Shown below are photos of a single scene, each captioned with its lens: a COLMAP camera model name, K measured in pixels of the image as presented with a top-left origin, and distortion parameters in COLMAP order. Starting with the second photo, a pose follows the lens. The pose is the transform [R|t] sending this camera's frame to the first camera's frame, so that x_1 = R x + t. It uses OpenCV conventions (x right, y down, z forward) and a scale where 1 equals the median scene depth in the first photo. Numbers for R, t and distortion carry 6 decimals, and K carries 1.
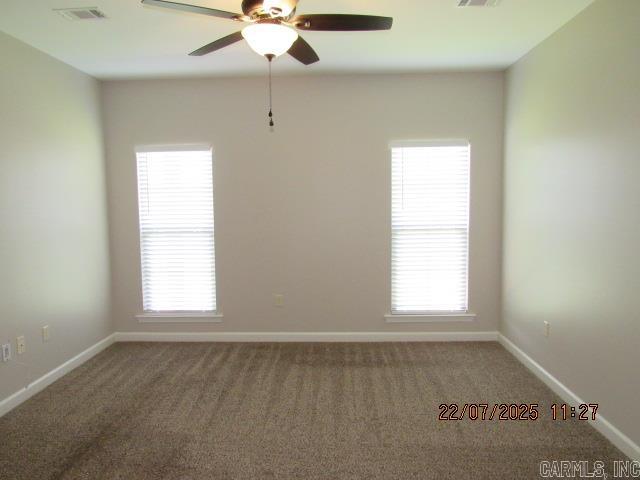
lens RADIAL K [[456.4, 0, 321.3], [0, 456.4, 239.2], [0, 0, 1]] dist [-0.022713, 0.002449]
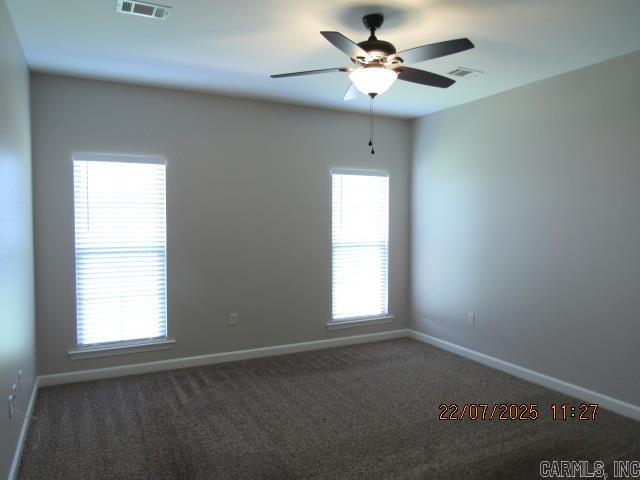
lens RADIAL K [[456.4, 0, 313.6], [0, 456.4, 240.2], [0, 0, 1]] dist [-0.022713, 0.002449]
pose [[0.875436, -0.004771, 0.483311, -0.433656], [0.026832, 0.998889, -0.038741, 0.005857], [-0.482589, 0.046884, 0.874591, 0.039155]]
